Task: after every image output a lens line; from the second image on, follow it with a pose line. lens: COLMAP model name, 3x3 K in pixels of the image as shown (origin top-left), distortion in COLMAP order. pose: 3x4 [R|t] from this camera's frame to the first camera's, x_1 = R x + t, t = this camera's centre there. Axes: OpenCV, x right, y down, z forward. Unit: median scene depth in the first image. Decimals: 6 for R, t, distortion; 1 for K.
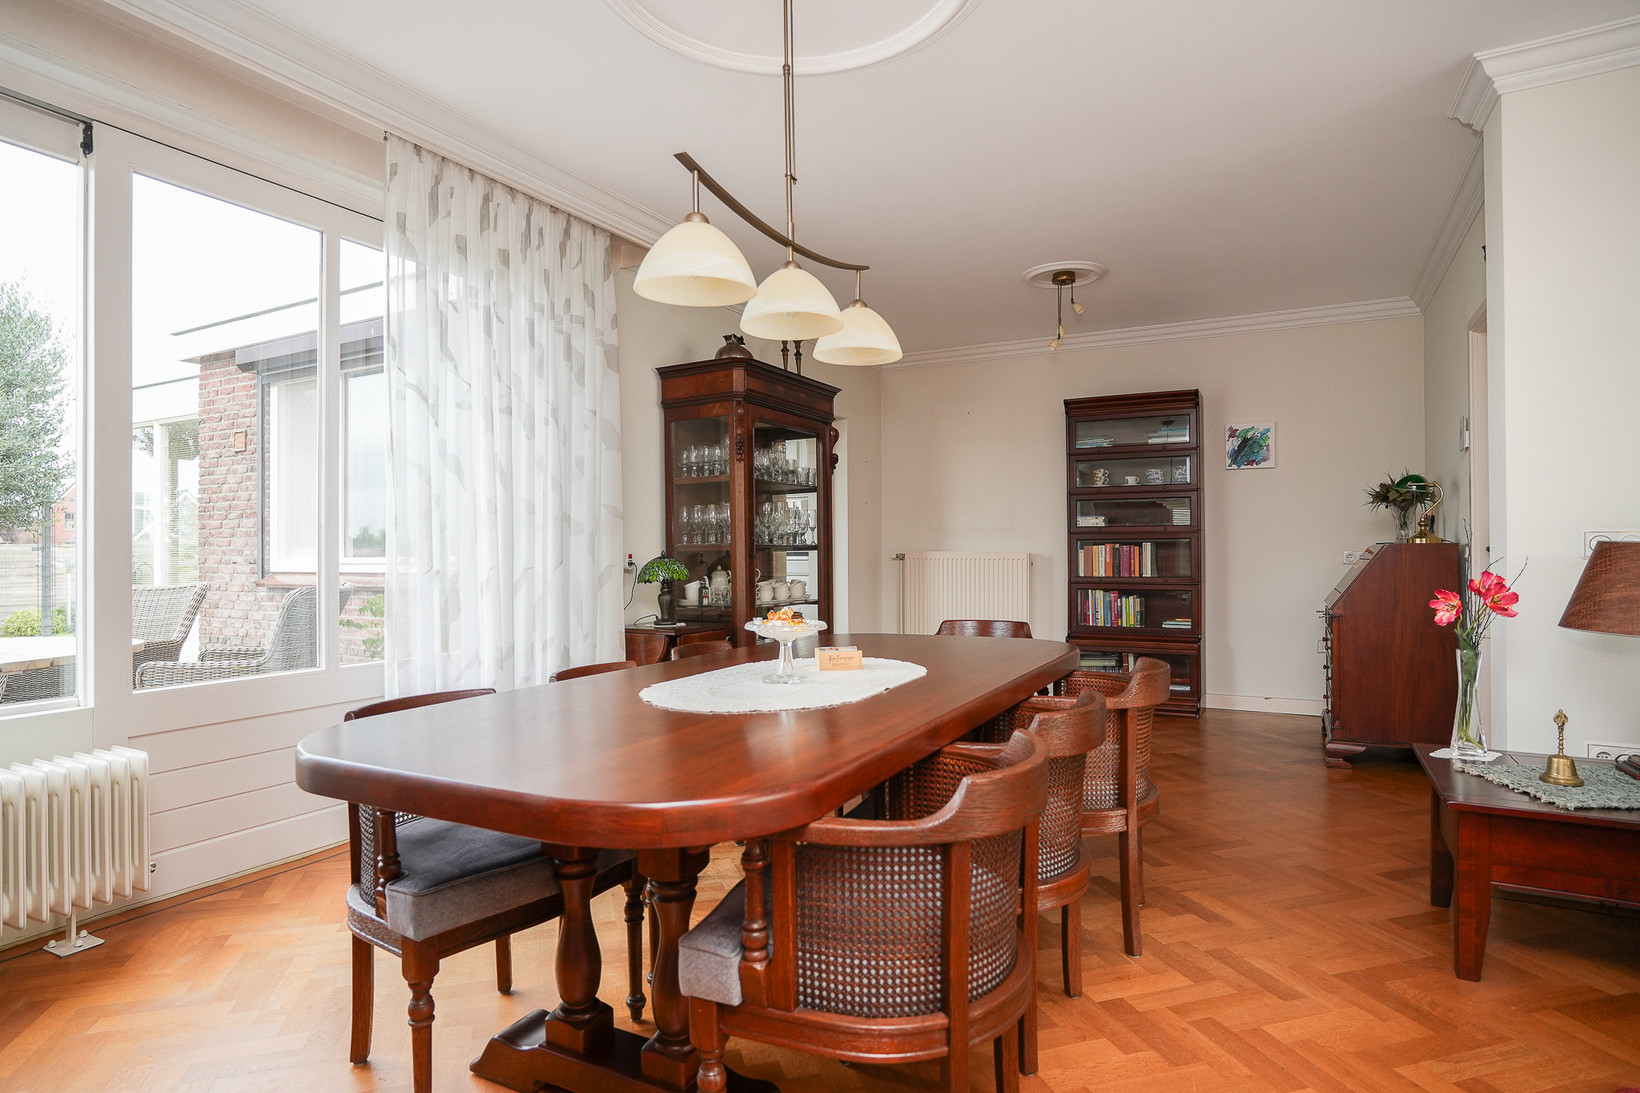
lens RADIAL K [[900.3, 0, 827.4], [0, 900.3, 547.2], [0, 0, 1]] dist [-0.034436, 0.013039]
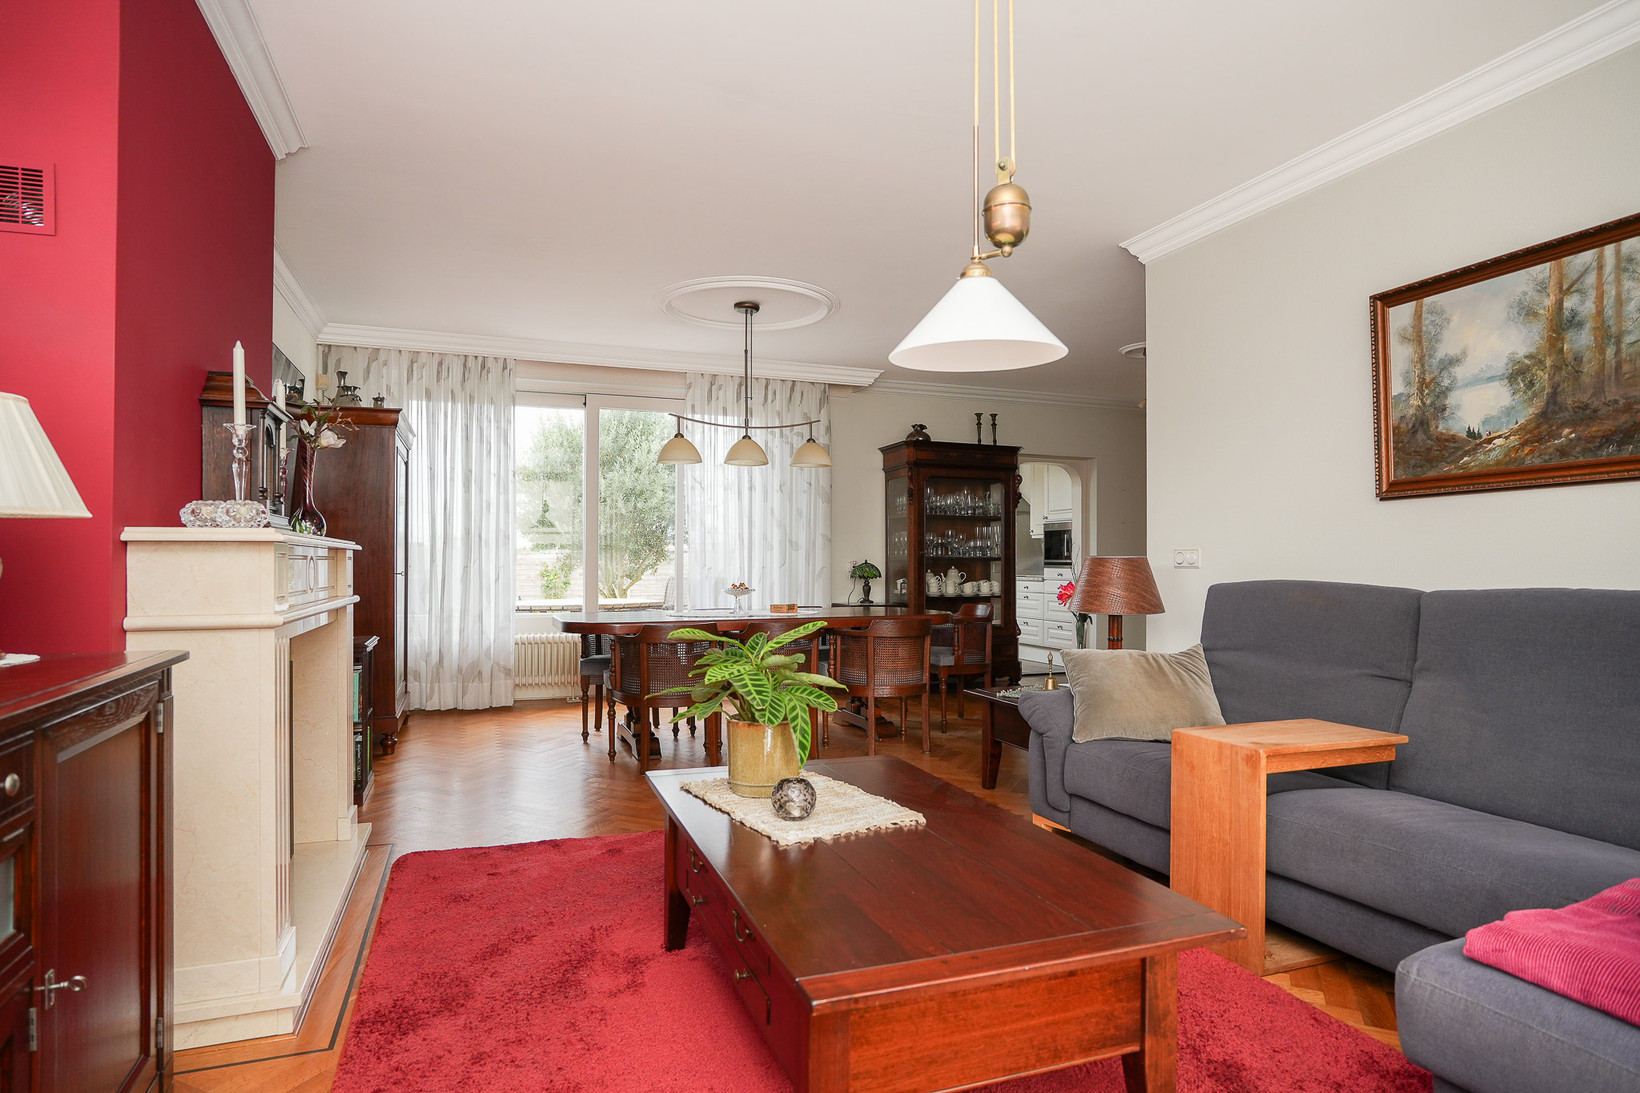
lens RADIAL K [[900.3, 0, 817.9], [0, 900.3, 549.5], [0, 0, 1]] dist [-0.034436, 0.013039]
pose [[0.762311, 0.000228, -0.647211, 0.631153], [-0.007979, 0.999927, -0.009046, 0.000702], [0.647162, 0.012060, 0.762257, -0.257390]]
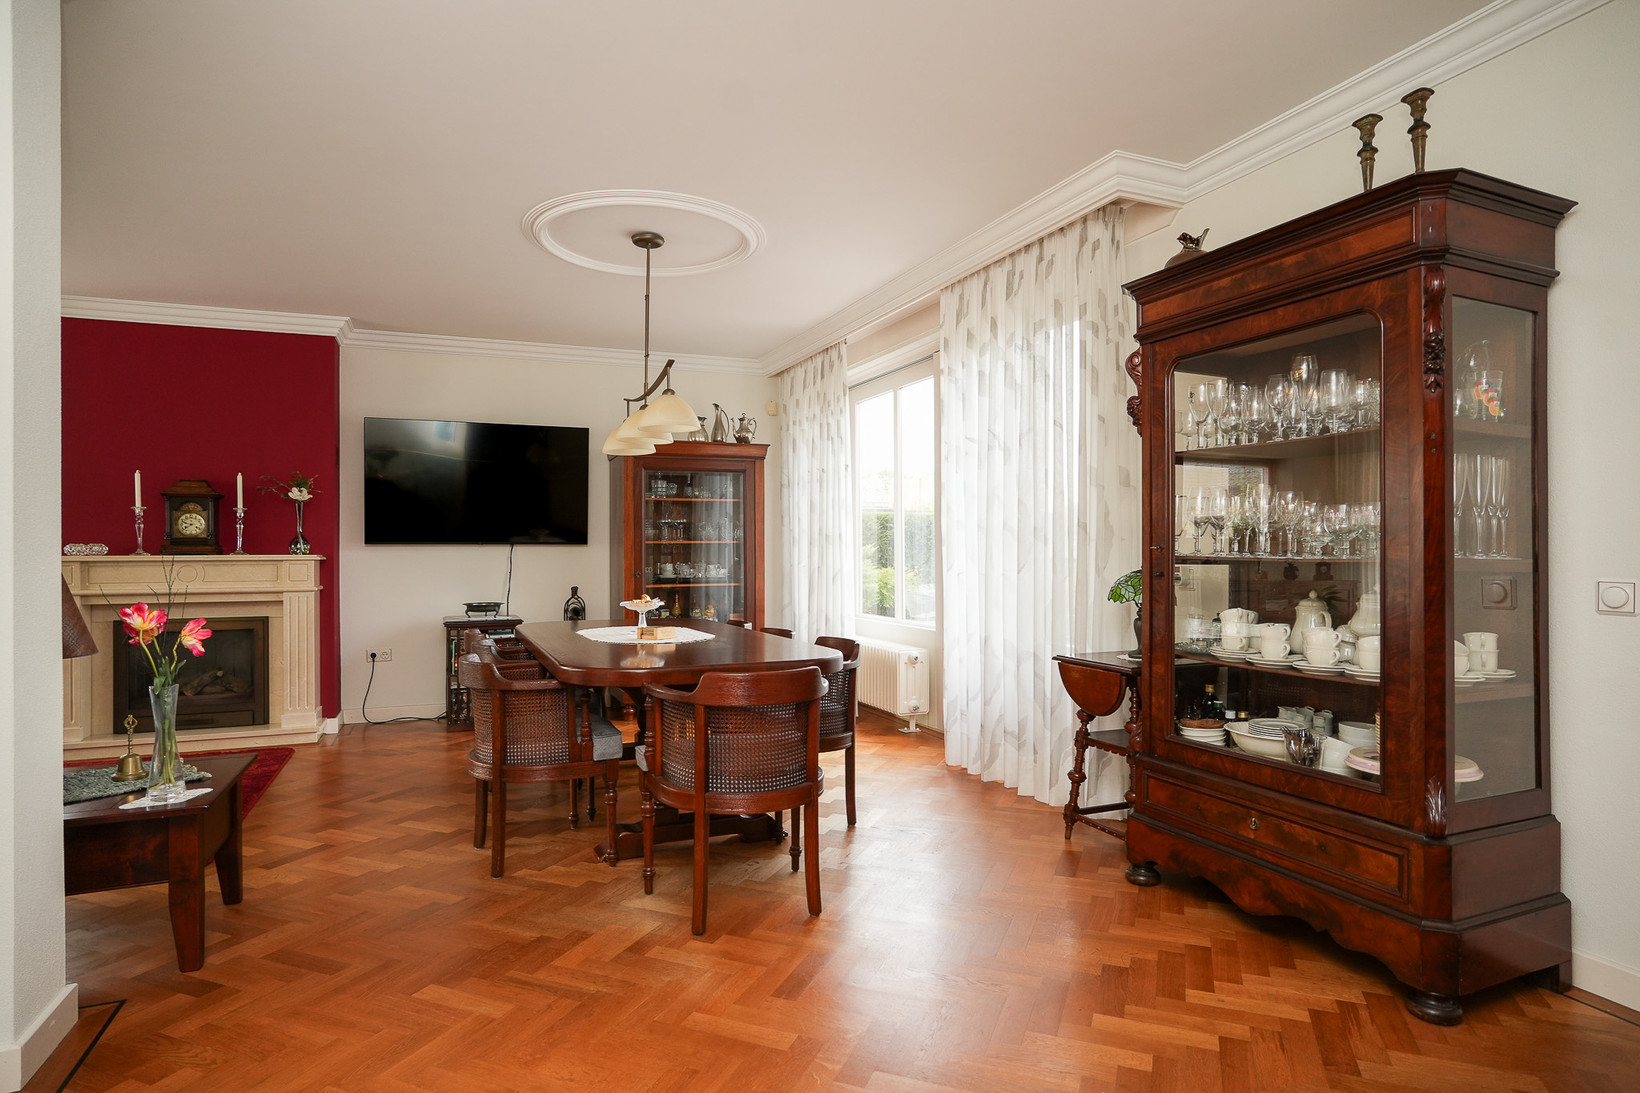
lens RADIAL K [[900.3, 0, 821.7], [0, 900.3, 548.8], [0, 0, 1]] dist [-0.034436, 0.013039]
pose [[-0.628043, 0.006262, -0.778153, 0.457424], [0.007088, 0.999972, 0.002327, -0.013897], [0.778146, -0.004054, -0.628070, 0.989770]]
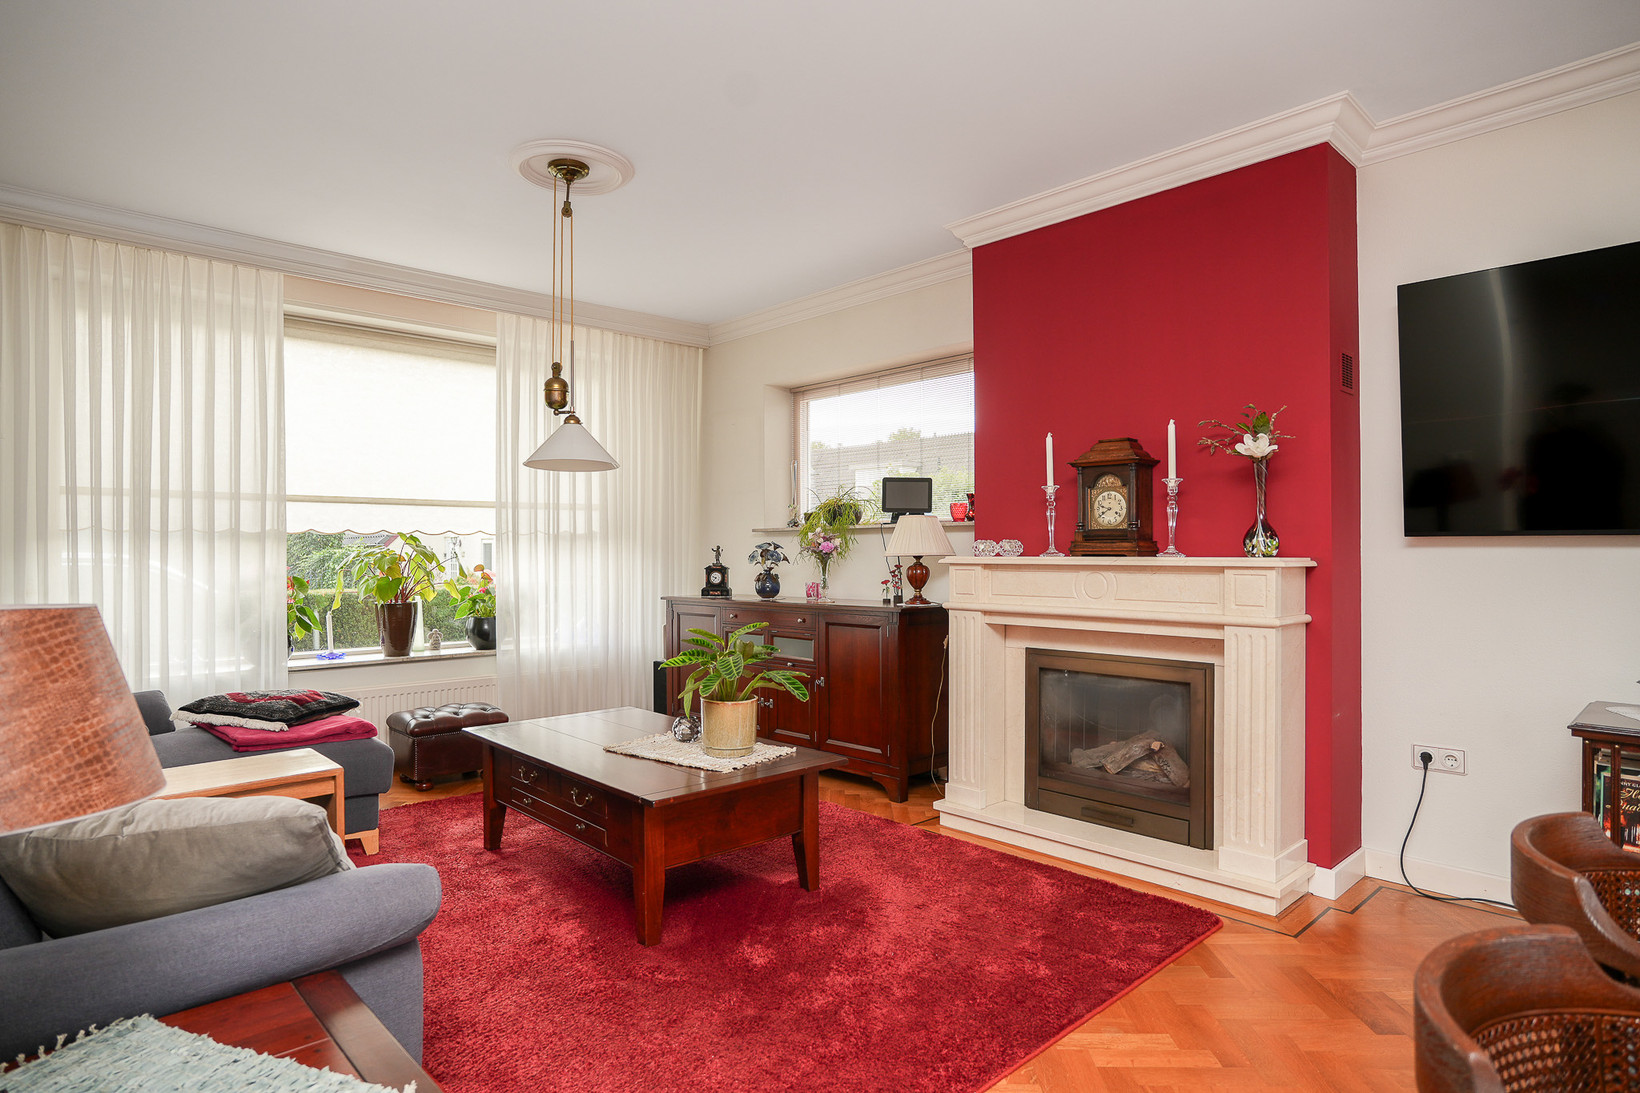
lens RADIAL K [[900.3, 0, 824.9], [0, 900.3, 545.5], [0, 0, 1]] dist [-0.034436, 0.013039]
pose [[-0.949033, 0.008634, 0.315060, 0.140451], [0.006188, 0.999942, -0.008763, -0.012989], [-0.315117, -0.006367, -0.949031, 0.527724]]
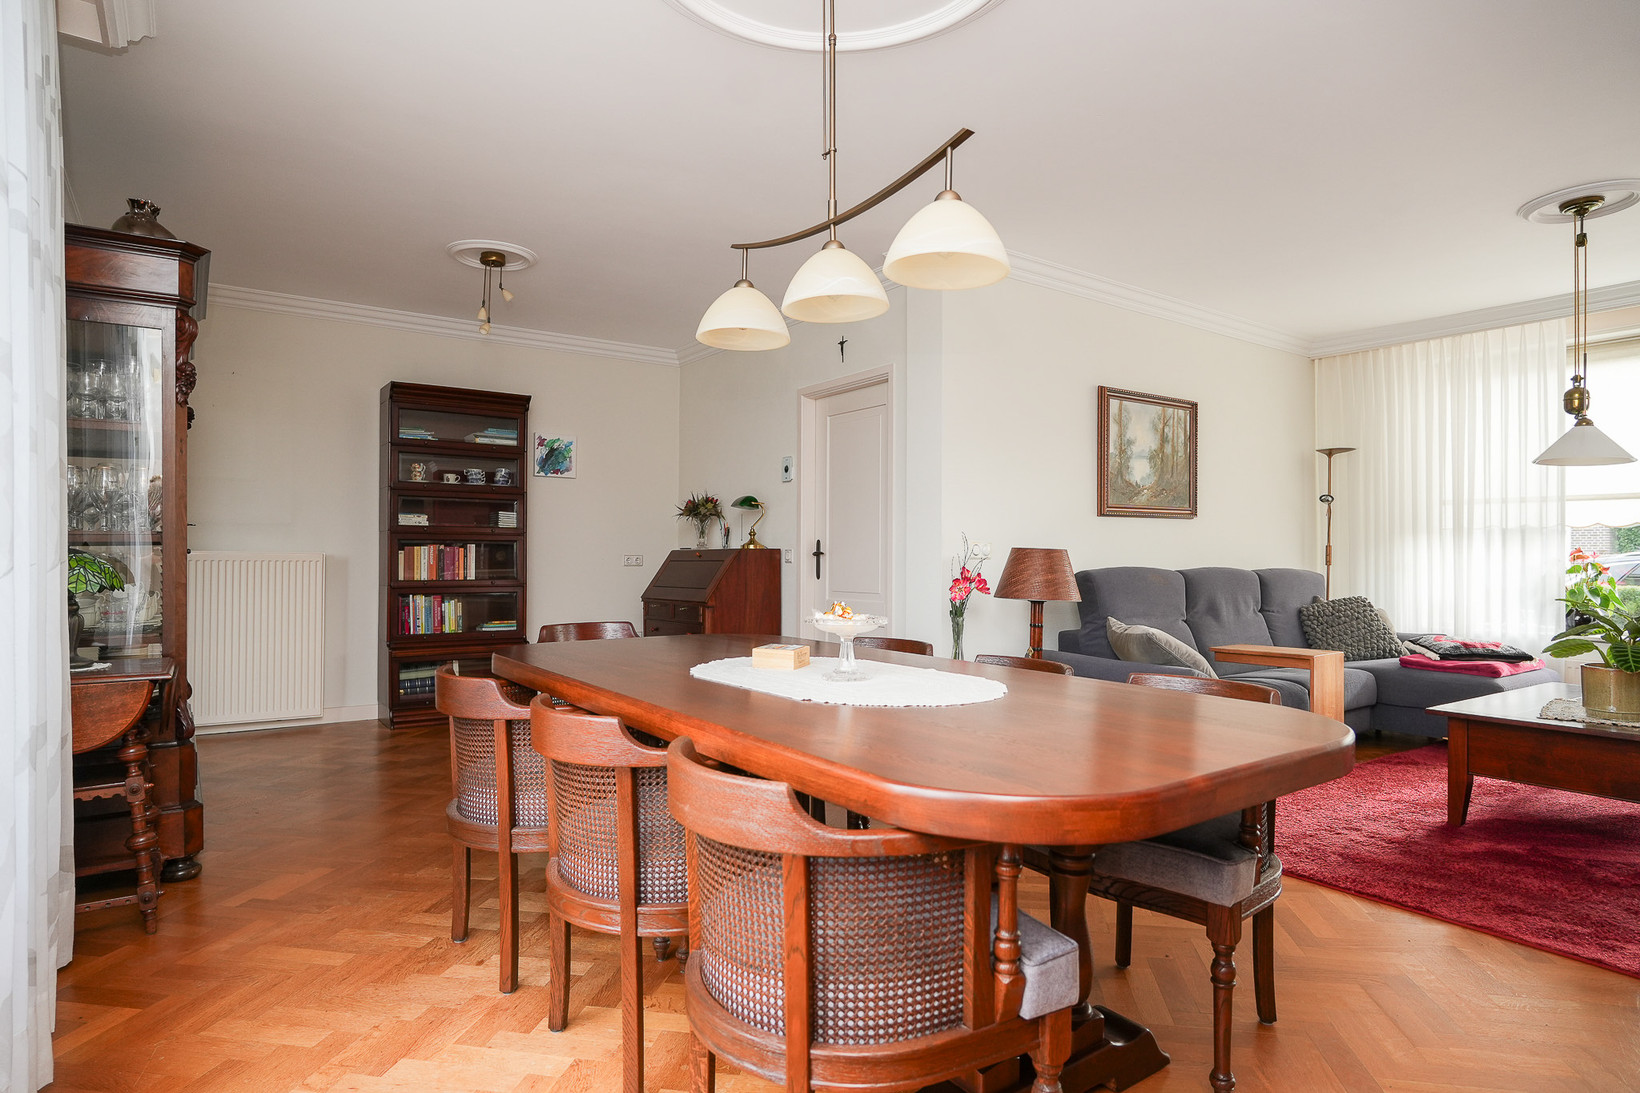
lens RADIAL K [[900.3, 0, 807.2], [0, 900.3, 556.1], [0, 0, 1]] dist [-0.034436, 0.013039]
pose [[0.431401, 0.003523, 0.902154, -0.375323], [-0.008846, 0.999961, 0.000325, 0.004496], [-0.902117, -0.008121, 0.431415, 0.260187]]
